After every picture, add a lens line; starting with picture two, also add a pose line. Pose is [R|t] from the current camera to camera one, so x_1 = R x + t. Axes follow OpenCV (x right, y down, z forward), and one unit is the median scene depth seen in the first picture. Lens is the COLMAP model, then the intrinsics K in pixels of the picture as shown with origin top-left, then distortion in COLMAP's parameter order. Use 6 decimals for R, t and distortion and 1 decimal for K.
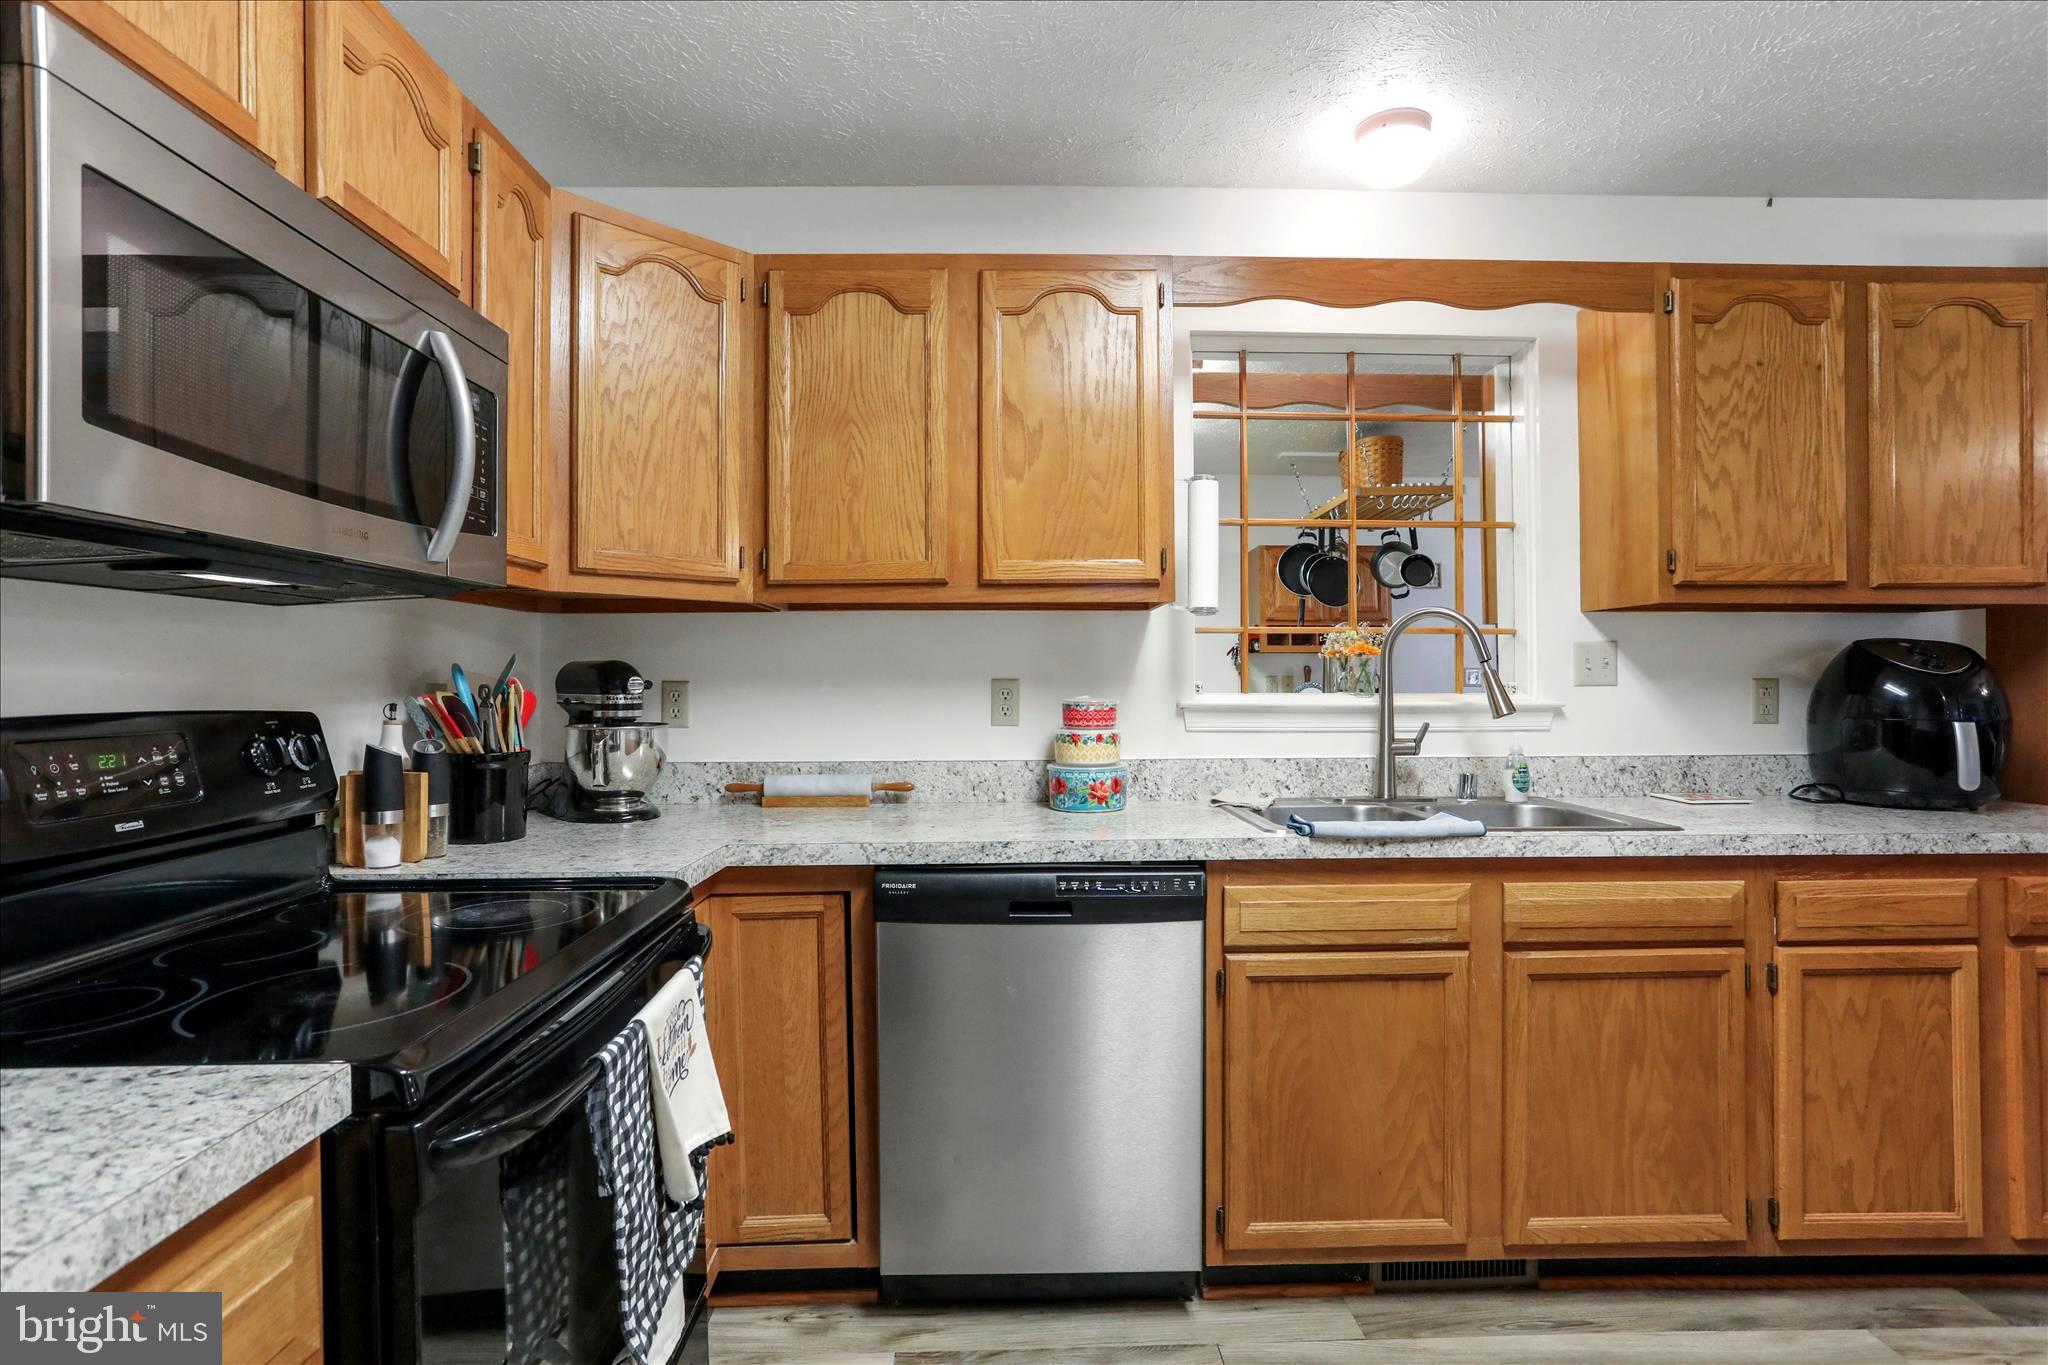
lens RADIAL K [[1006.2, 0, 1015.3], [0, 1006.2, 682.4], [0, 0, 1]] dist [-0.061670, 0.034865]
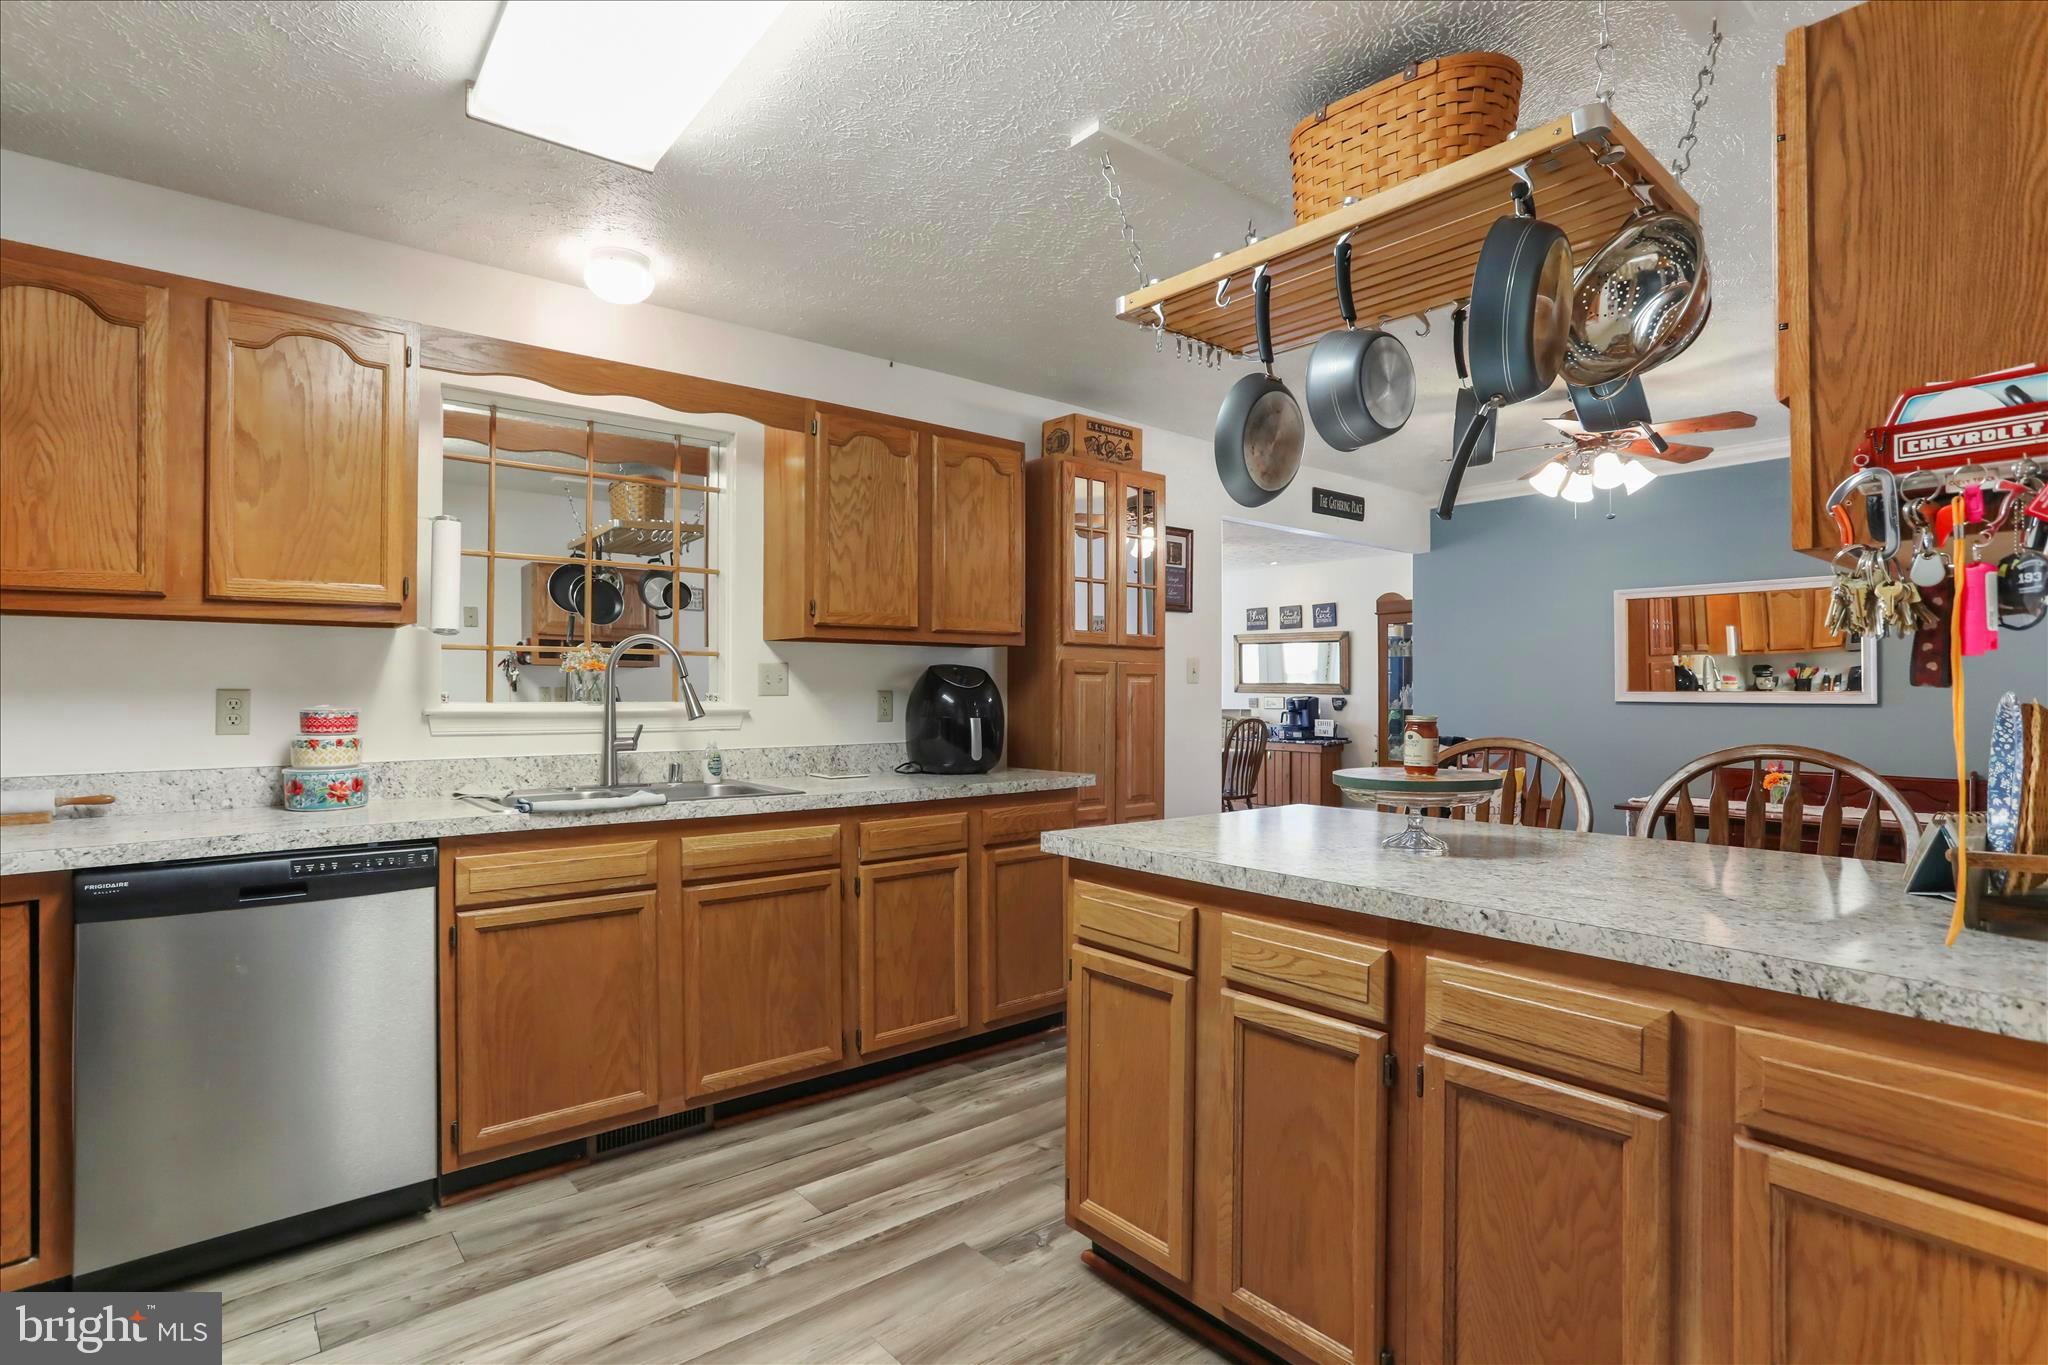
lens RADIAL K [[1006.2, 0, 1015.3], [0, 1006.2, 682.4], [0, 0, 1]] dist [-0.061670, 0.034865]
pose [[0.784048, 0.007497, 0.620656, -0.006670], [-0.000475, 0.999934, -0.011479, 0.001073], [-0.620701, 0.008705, 0.783999, -0.328638]]
